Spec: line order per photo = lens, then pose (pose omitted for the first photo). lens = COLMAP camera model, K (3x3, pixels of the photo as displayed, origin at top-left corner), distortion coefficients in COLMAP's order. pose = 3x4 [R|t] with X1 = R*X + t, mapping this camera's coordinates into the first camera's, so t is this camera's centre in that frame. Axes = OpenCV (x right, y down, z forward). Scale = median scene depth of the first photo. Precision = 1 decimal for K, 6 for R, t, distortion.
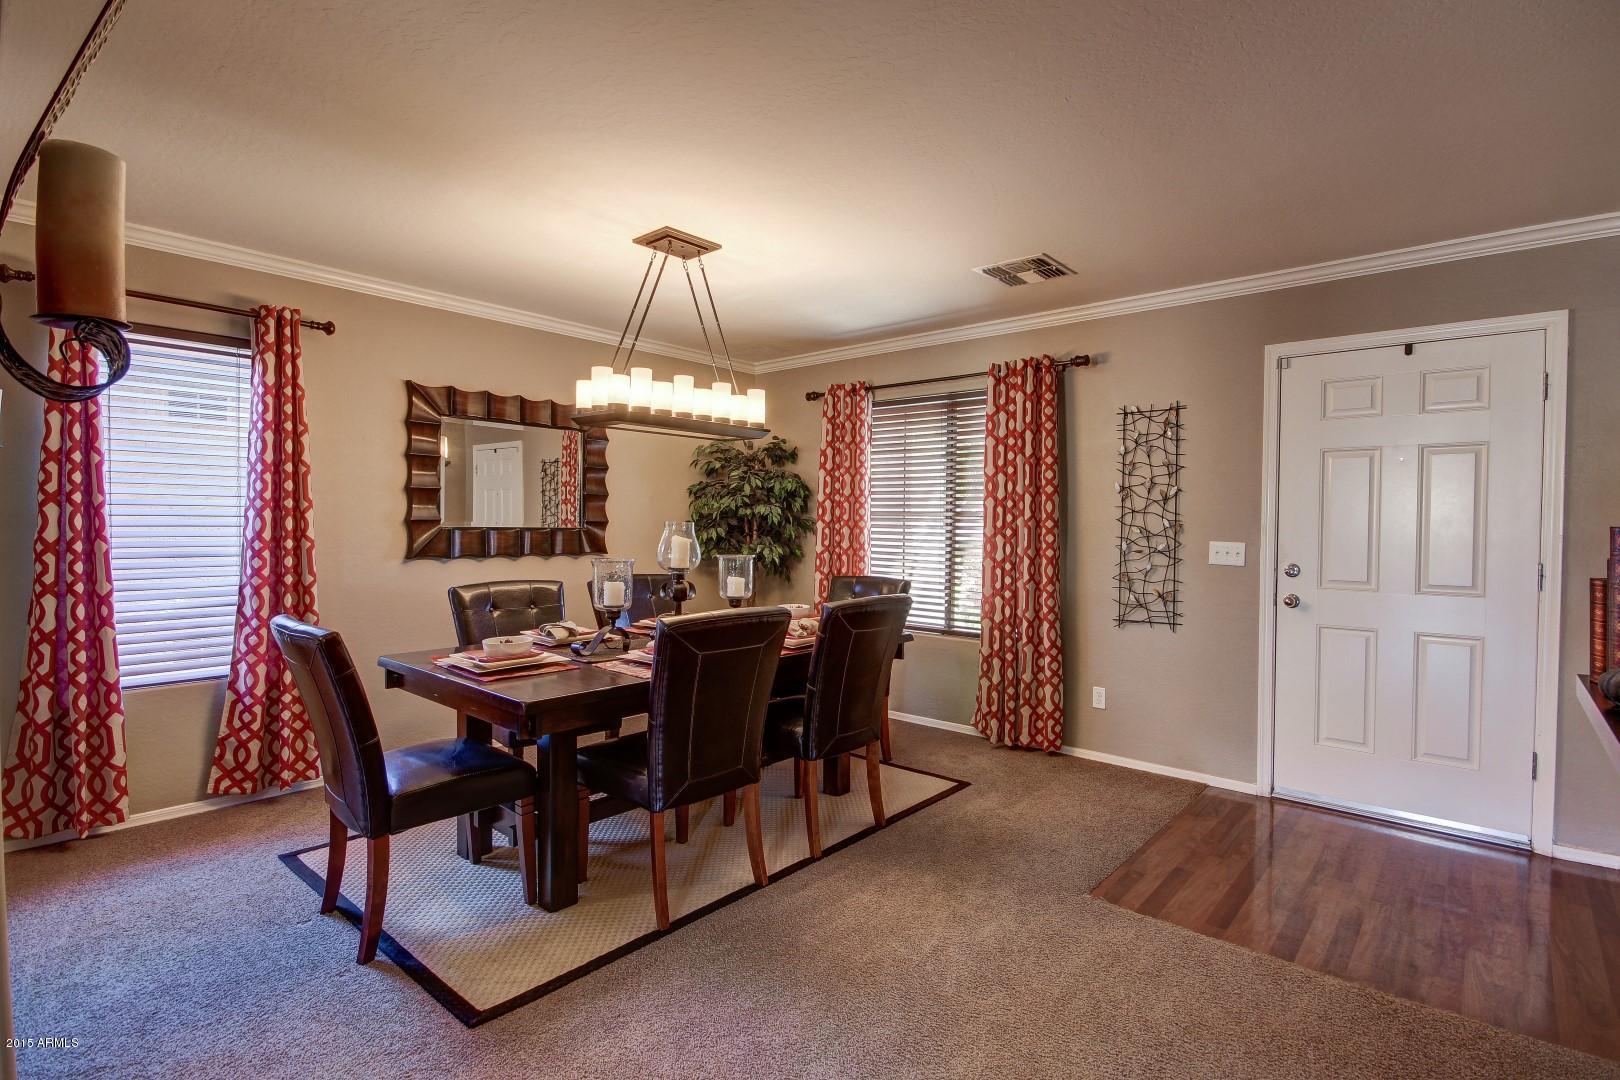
lens RADIAL K [[777.5, 0, 814.8], [0, 777.5, 535.1], [0, 0, 1]] dist [0.000402, -0.007578]
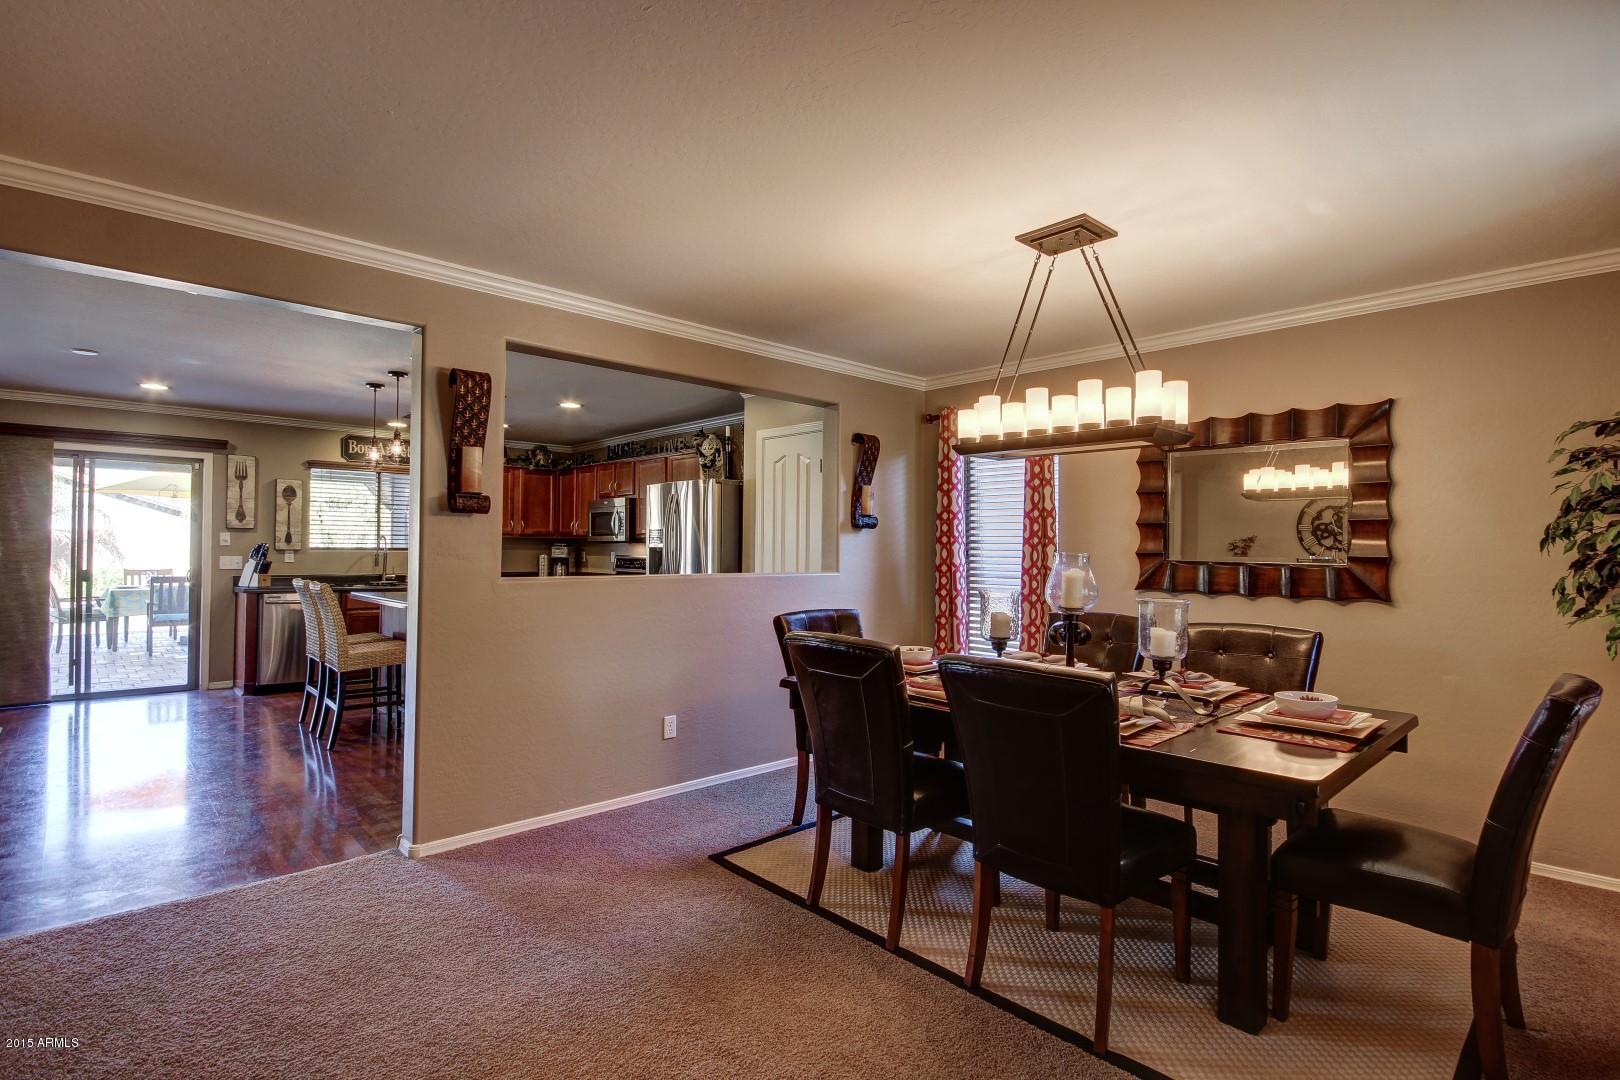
lens RADIAL K [[777.5, 0, 850.7], [0, 777.5, 535.0], [0, 0, 1]] dist [0.000402, -0.007578]
pose [[-0.071432, -0.025190, -0.997127, 0.537776], [-0.029873, 0.999287, -0.023104, -0.008070], [0.996998, 0.028137, -0.072133, 0.630828]]
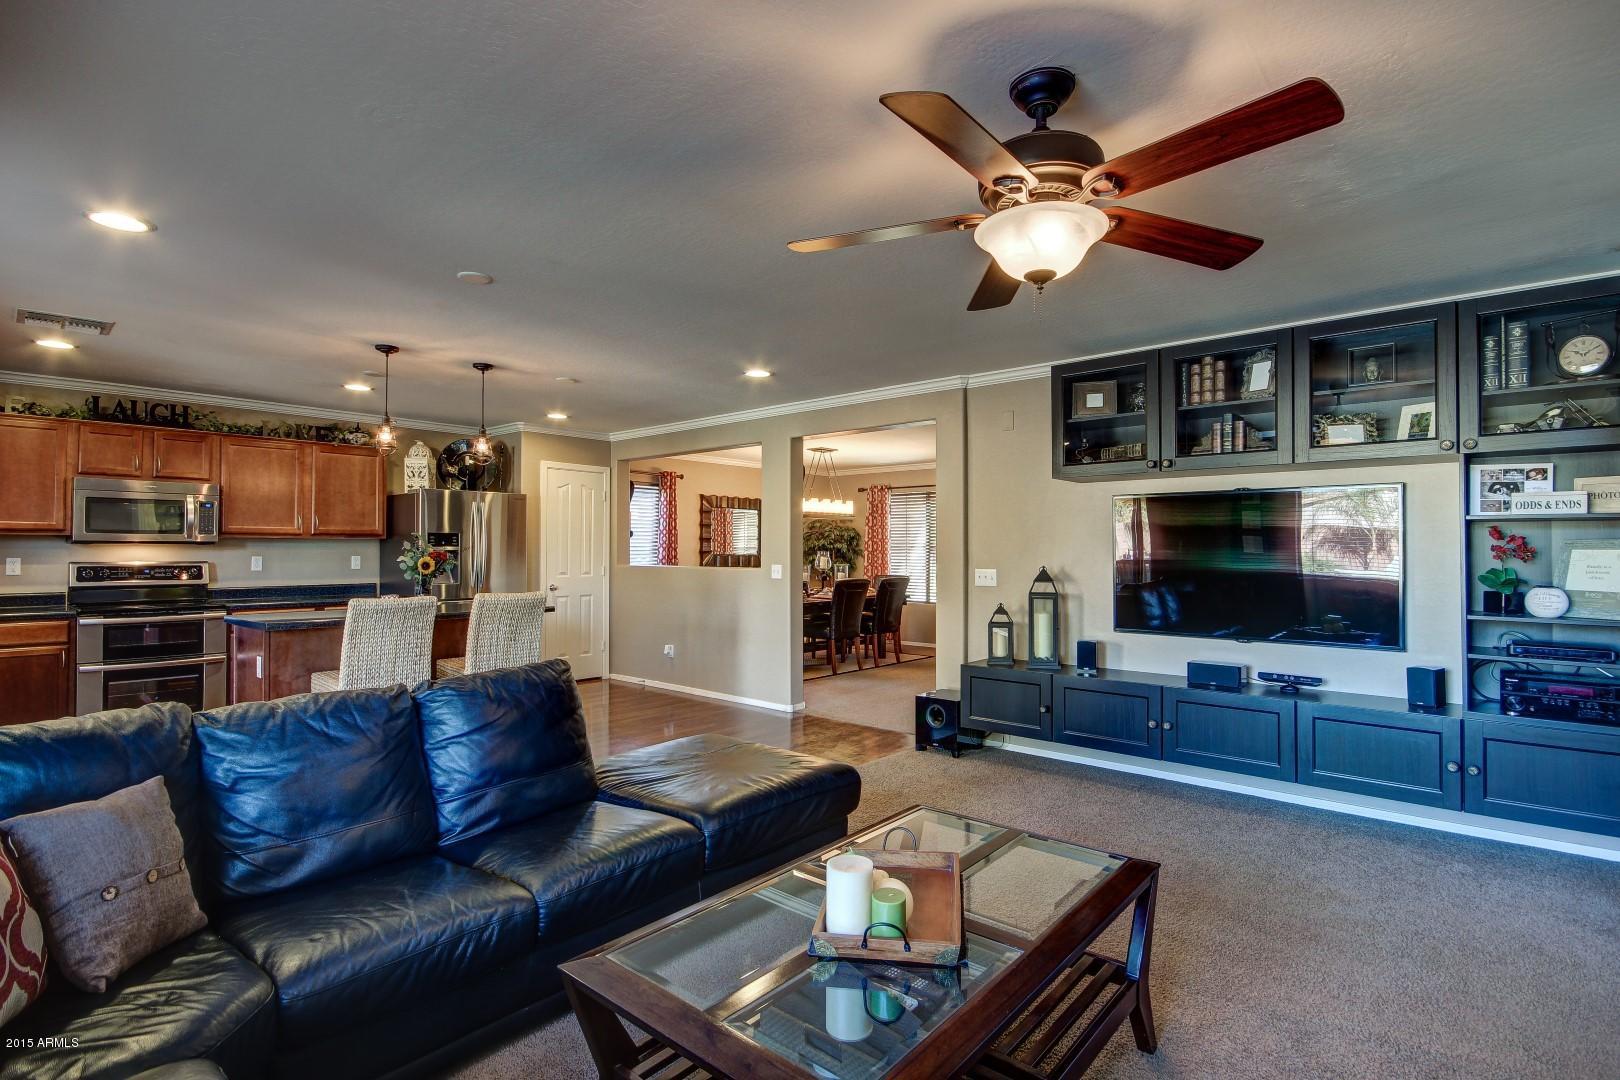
lens RADIAL K [[777.5, 0, 831.0], [0, 777.5, 539.9], [0, 0, 1]] dist [0.000402, -0.007578]
pose [[0.999884, -0.004369, 0.014571, -0.144720], [0.004832, 0.999480, -0.031884, 0.022847], [-0.014424, 0.031951, 0.999385, -1.330855]]
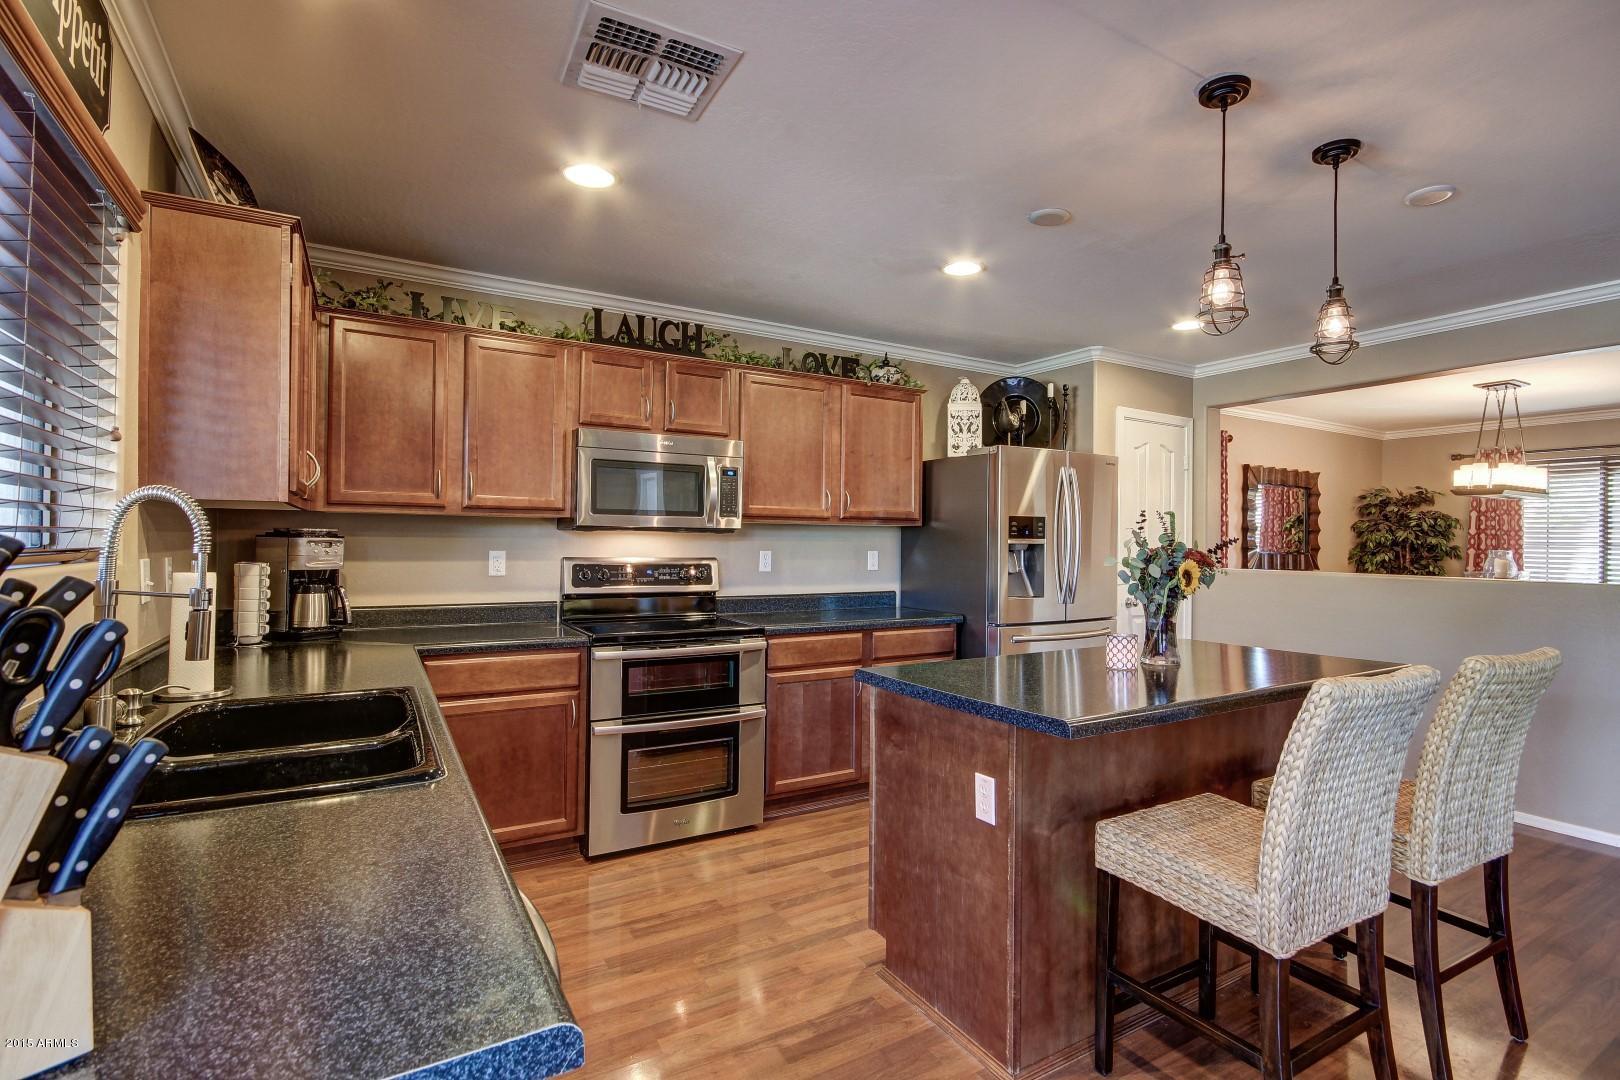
lens RADIAL K [[777.5, 0, 824.4], [0, 777.5, 532.6], [0, 0, 1]] dist [0.000402, -0.007578]
pose [[0.950651, -0.001274, -0.310260, -0.809974], [-0.009394, 0.999415, -0.032887, 0.011102], [0.310121, 0.034178, 0.950083, -0.793726]]
